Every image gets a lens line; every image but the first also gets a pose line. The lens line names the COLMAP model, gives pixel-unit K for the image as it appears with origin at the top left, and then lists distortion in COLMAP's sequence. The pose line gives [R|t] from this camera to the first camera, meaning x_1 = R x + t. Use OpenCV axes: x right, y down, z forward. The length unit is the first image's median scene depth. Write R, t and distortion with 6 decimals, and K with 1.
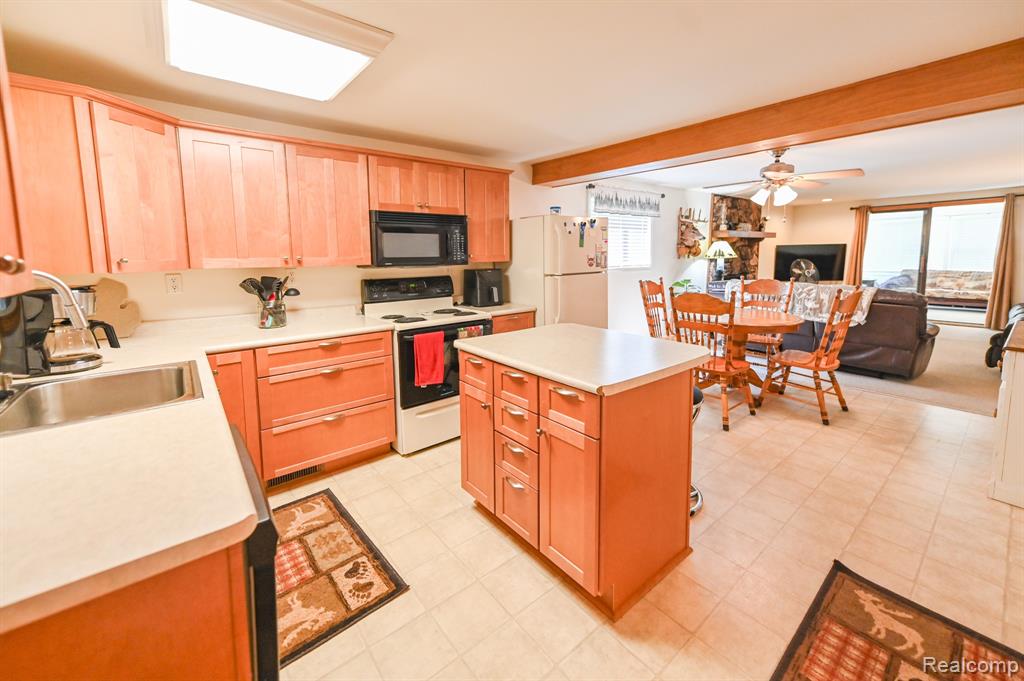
lens RADIAL K [[428.9, 0, 495.9], [0, 428.9, 291.7], [0, 0, 1]] dist [0.019724, 0.000510]
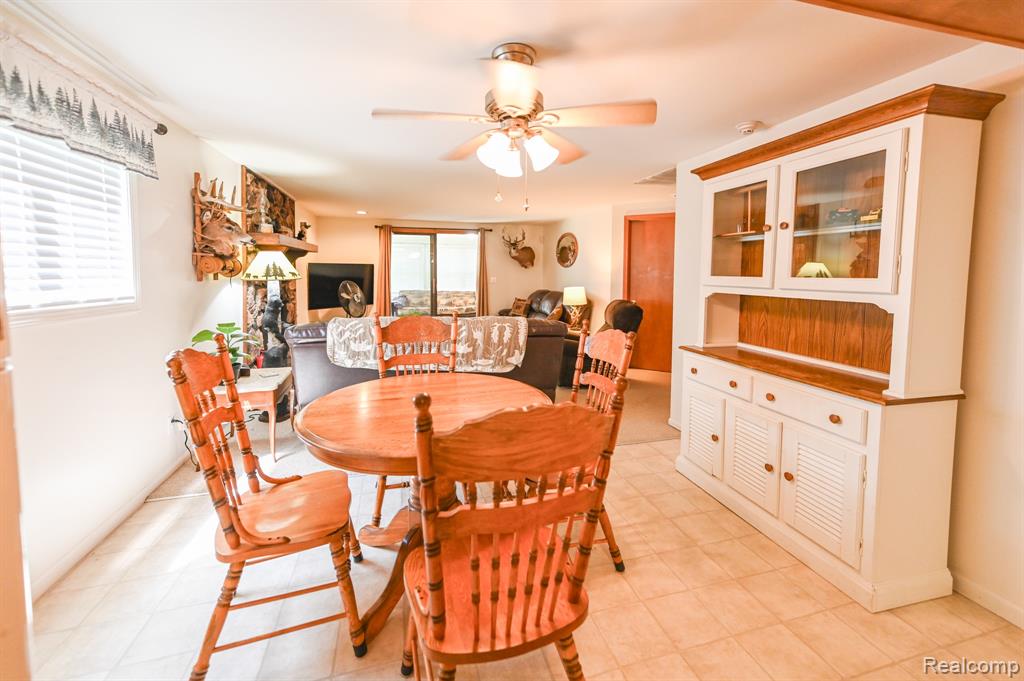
lens RADIAL K [[428.9, 0, 542.9], [0, 428.9, 292.9], [0, 0, 1]] dist [0.019724, 0.000510]
pose [[0.362629, -0.029041, 0.931481, 0.126116], [0.070807, 0.997484, 0.003533, -0.041375], [-0.929240, 0.064674, 0.363773, 0.518689]]
